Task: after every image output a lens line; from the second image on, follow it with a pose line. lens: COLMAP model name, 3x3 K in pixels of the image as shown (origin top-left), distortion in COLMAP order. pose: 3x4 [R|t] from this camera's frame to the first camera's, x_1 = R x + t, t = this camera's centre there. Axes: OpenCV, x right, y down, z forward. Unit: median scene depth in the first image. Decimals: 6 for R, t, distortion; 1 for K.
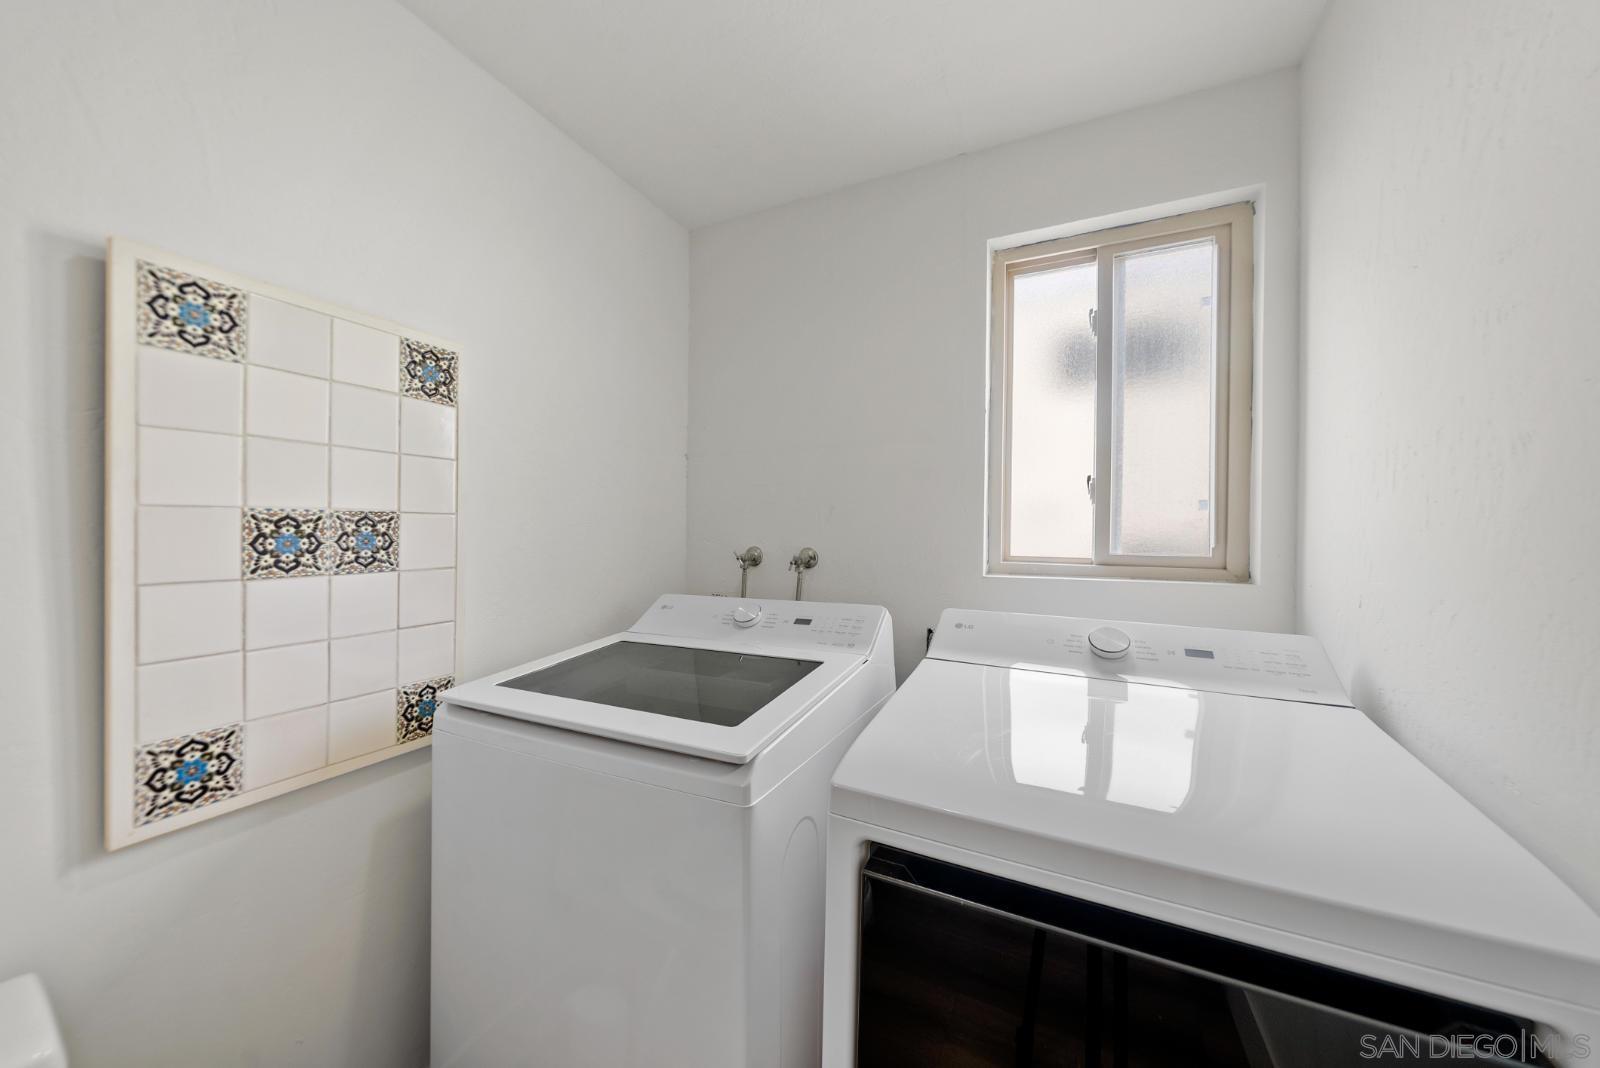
lens RADIAL K [[552.0, 0, 798.3], [0, 552.0, 535.8], [0, 0, 1]] dist [-0.005430, -0.000343]
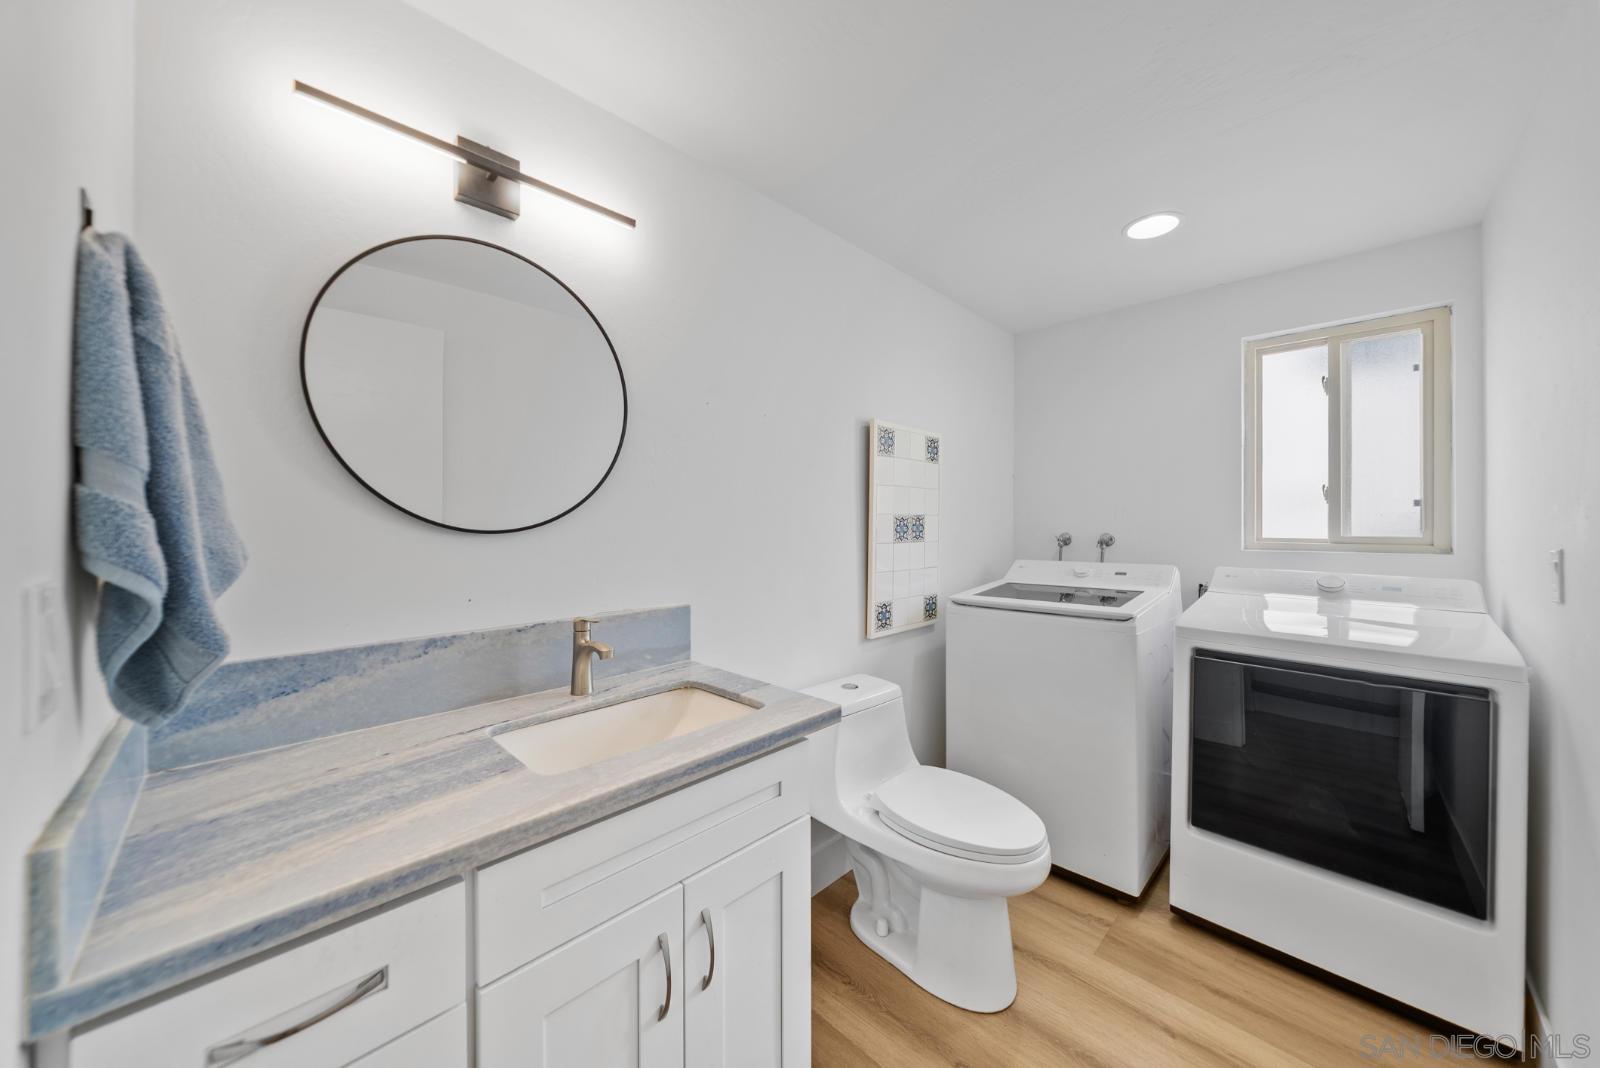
lens RADIAL K [[552.0, 0, 797.2], [0, 552.0, 520.6], [0, 0, 1]] dist [-0.005430, -0.000343]
pose [[0.945139, -0.007575, -0.326582, -0.425198], [0.003064, 0.999893, -0.014326, 0.008711], [0.326655, 0.012539, 0.945060, -1.088844]]
